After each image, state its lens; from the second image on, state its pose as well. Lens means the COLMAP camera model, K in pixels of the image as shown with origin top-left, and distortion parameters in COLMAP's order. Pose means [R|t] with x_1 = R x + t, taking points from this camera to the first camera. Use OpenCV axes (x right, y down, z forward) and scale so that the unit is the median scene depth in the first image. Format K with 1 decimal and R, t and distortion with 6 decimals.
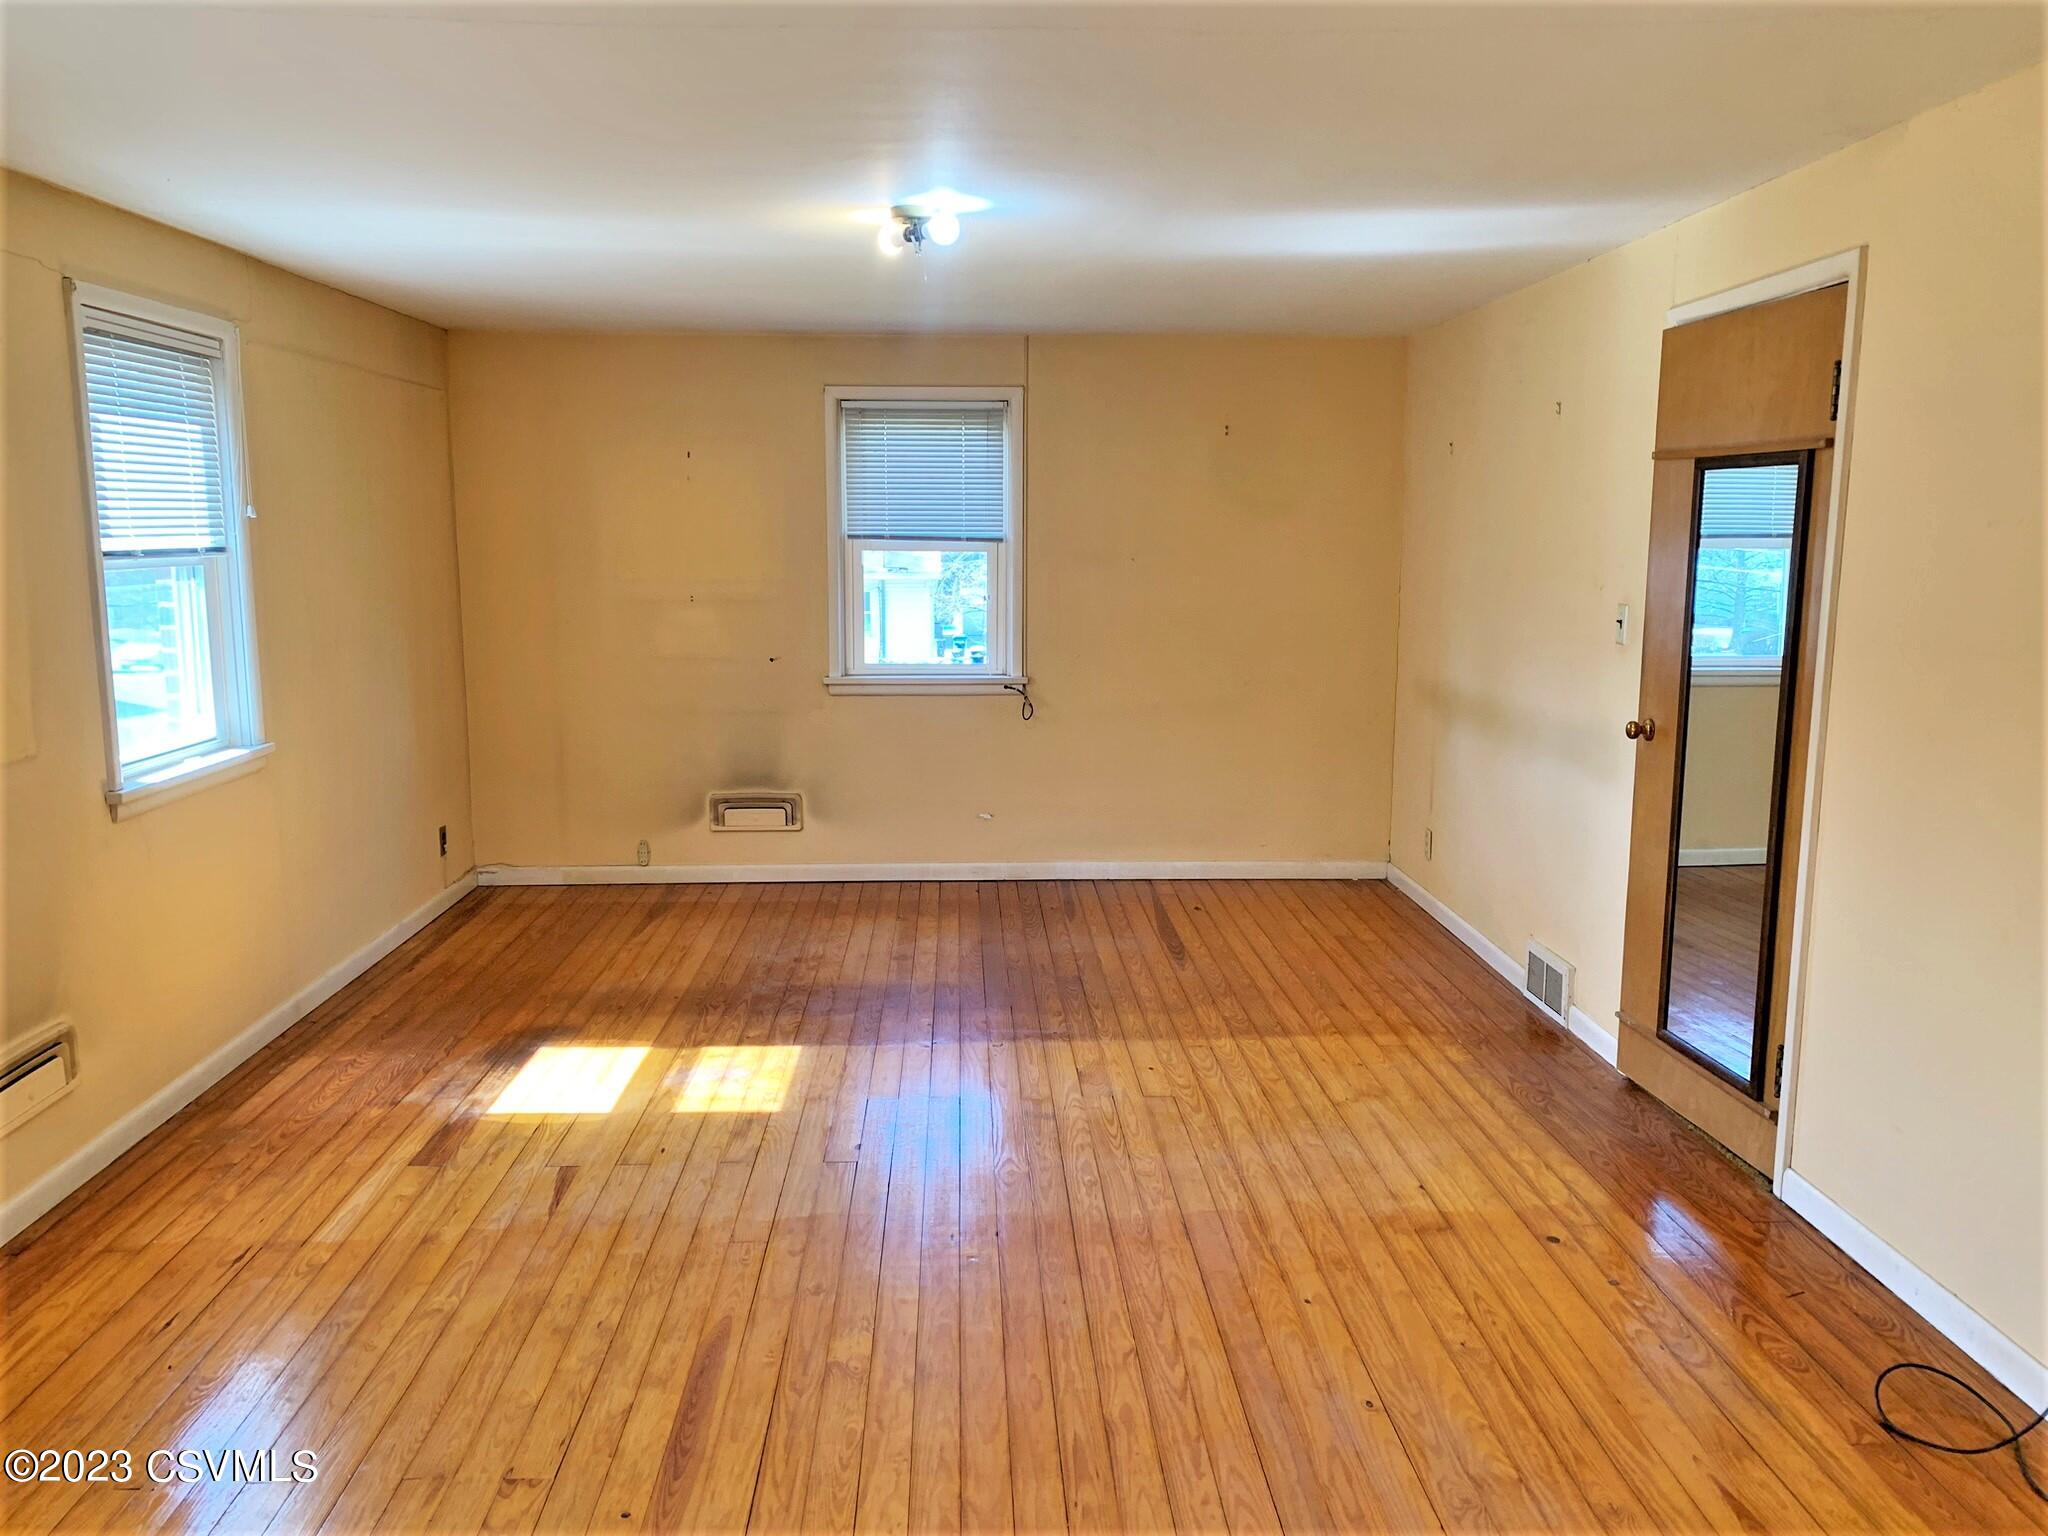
lens RADIAL K [[1559.1, 0, 1011.4], [0, 1559.1, 762.9], [0, 0, 1]] dist [0.064359, -0.093687]
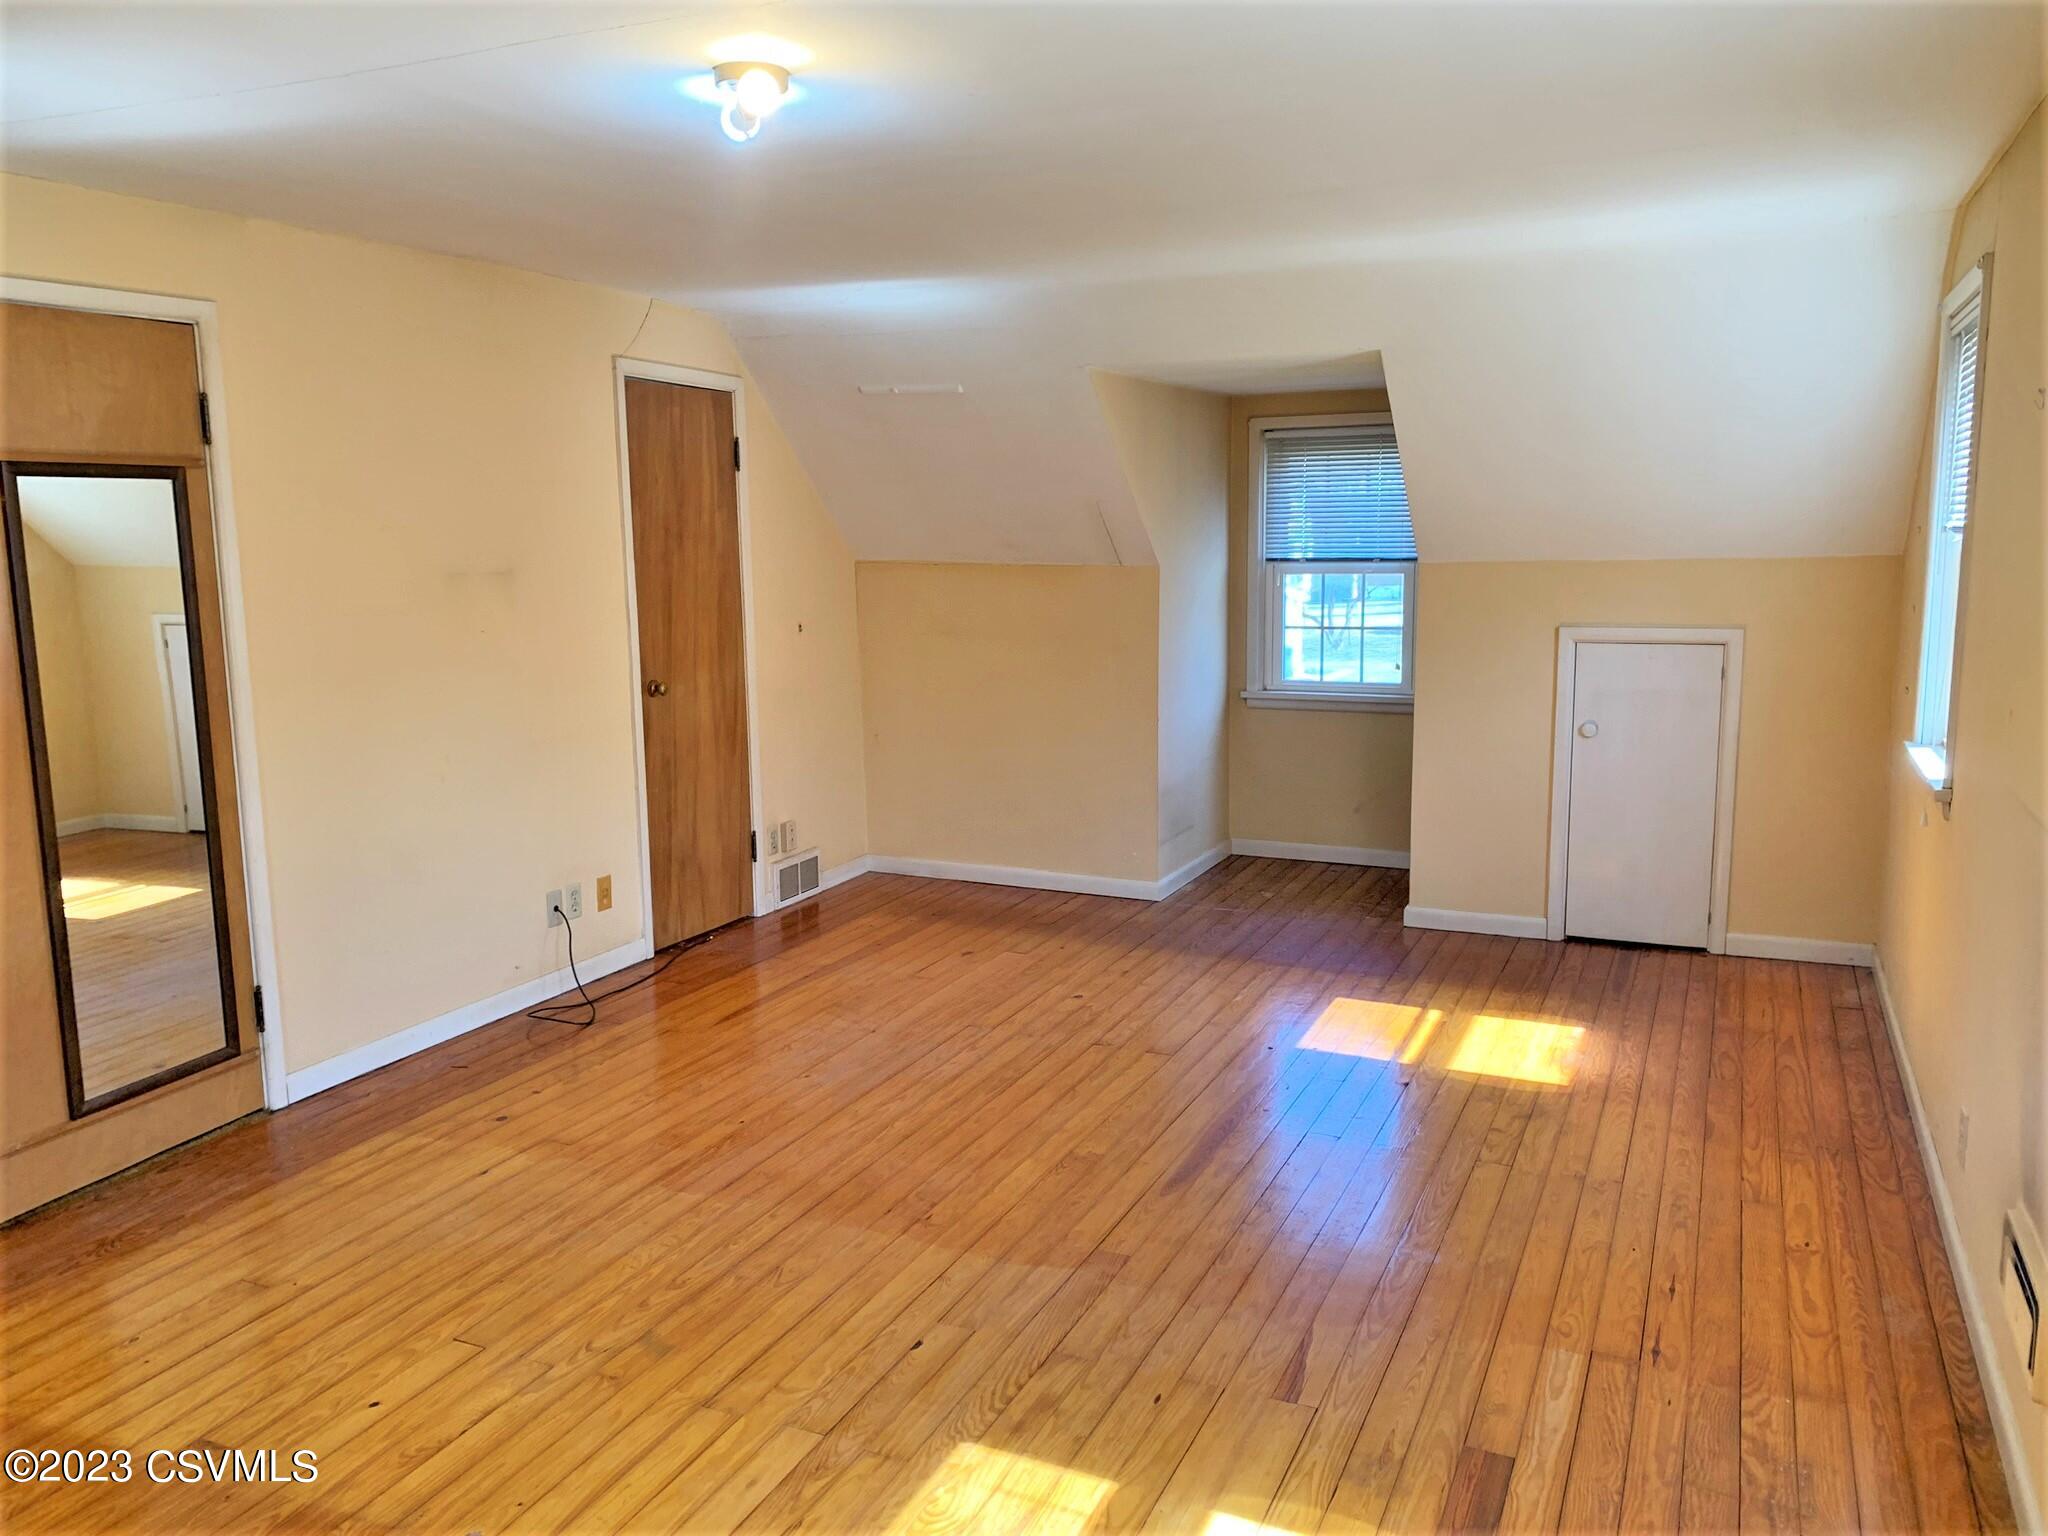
lens RADIAL K [[1559.1, 0, 1011.4], [0, 1559.1, 762.9], [0, 0, 1]] dist [0.064359, -0.093687]
pose [[-0.891859, -0.058291, 0.448542, -0.493746], [0.082939, 0.953772, 0.288859, -0.255379], [-0.444645, 0.294823, -0.845796, 1.638532]]
